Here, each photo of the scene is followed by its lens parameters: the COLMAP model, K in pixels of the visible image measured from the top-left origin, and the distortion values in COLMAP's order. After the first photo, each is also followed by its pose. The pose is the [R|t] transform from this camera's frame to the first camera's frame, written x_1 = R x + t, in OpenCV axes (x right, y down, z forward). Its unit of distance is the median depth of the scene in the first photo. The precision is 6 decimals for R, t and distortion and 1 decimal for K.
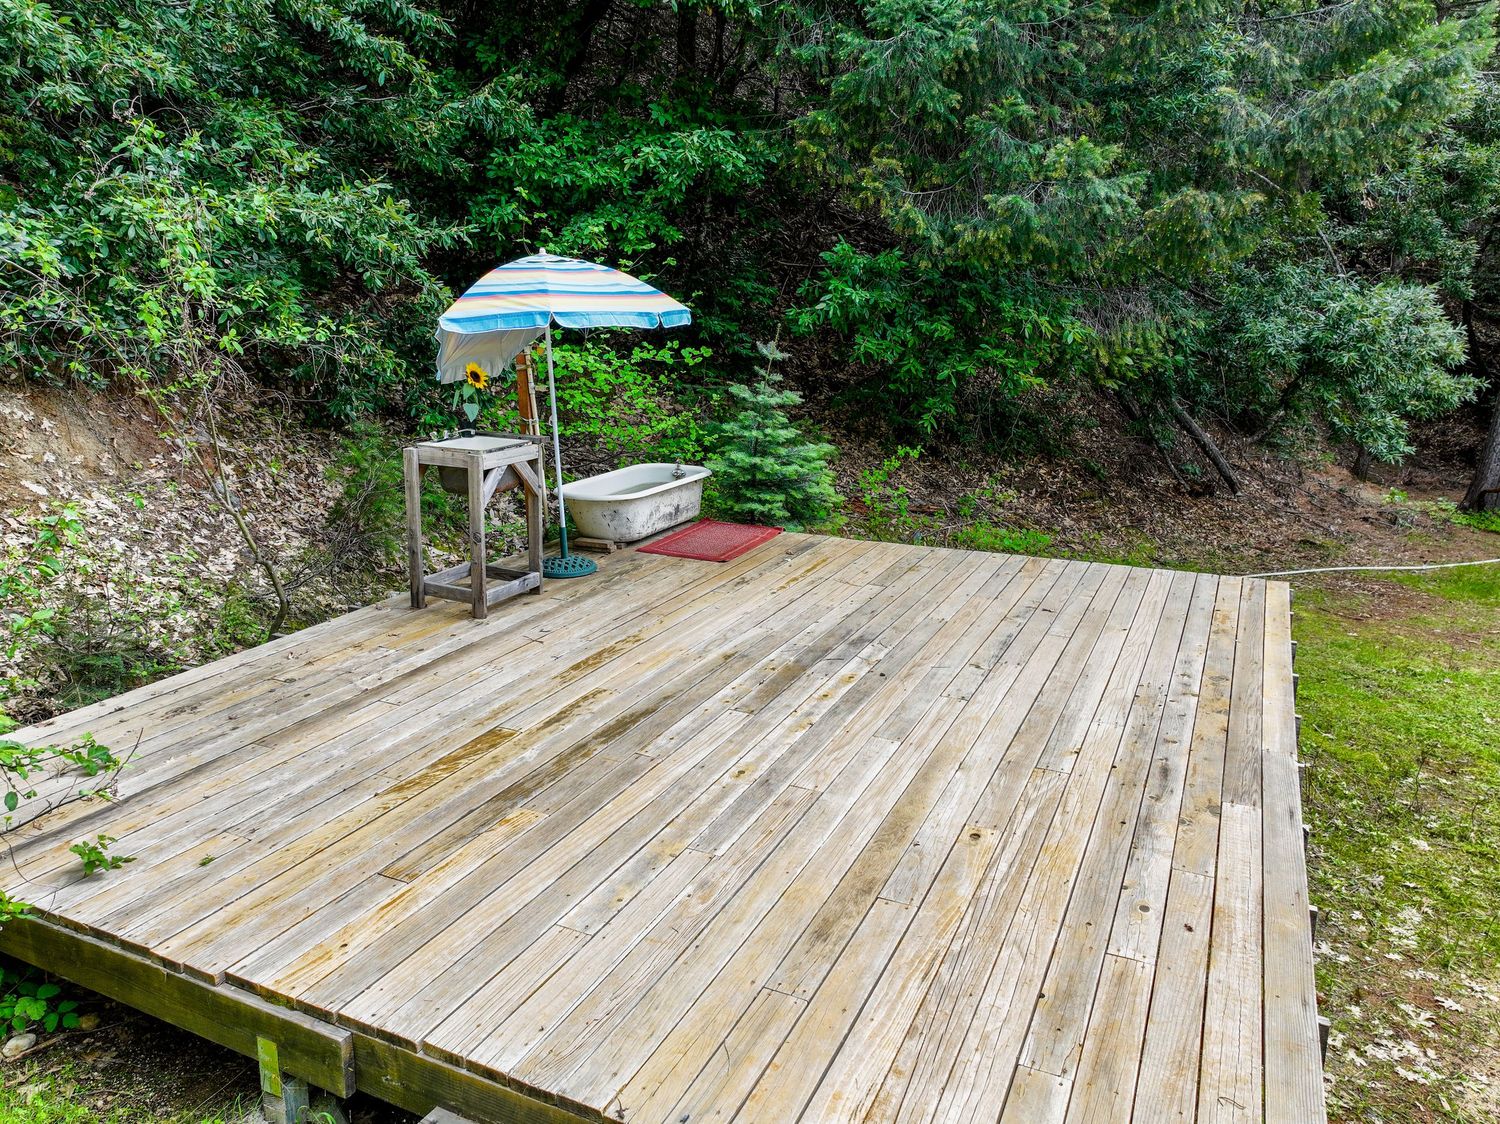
lens RADIAL K [[1060.7, 0, 754.8], [0, 1060.7, 562.7], [0, 0, 1]] dist [-0.003901, 0.018371]
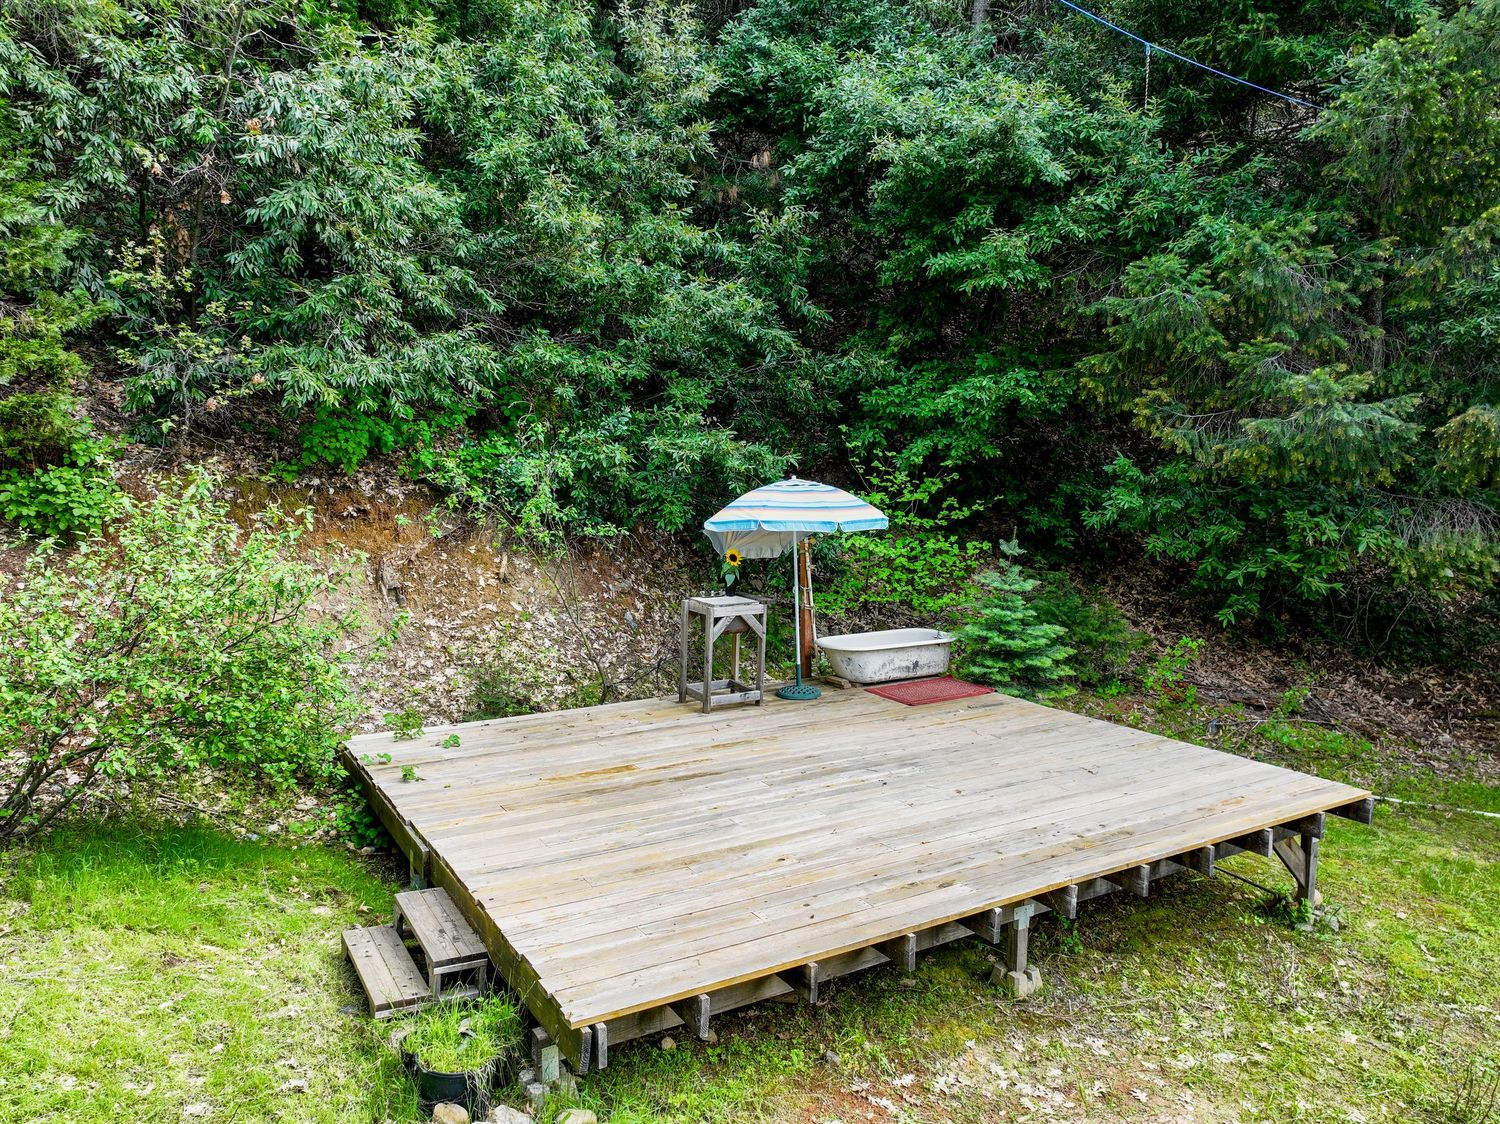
lens RADIAL K [[1060.7, 0, 746.6], [0, 1060.7, 557.2], [0, 0, 1]] dist [-0.003901, 0.018371]
pose [[0.829205, 0.055020, -0.556230, 0.500192], [-0.141486, 0.983395, -0.113648, -0.003139], [0.540741, 0.172937, 0.823221, -0.213776]]
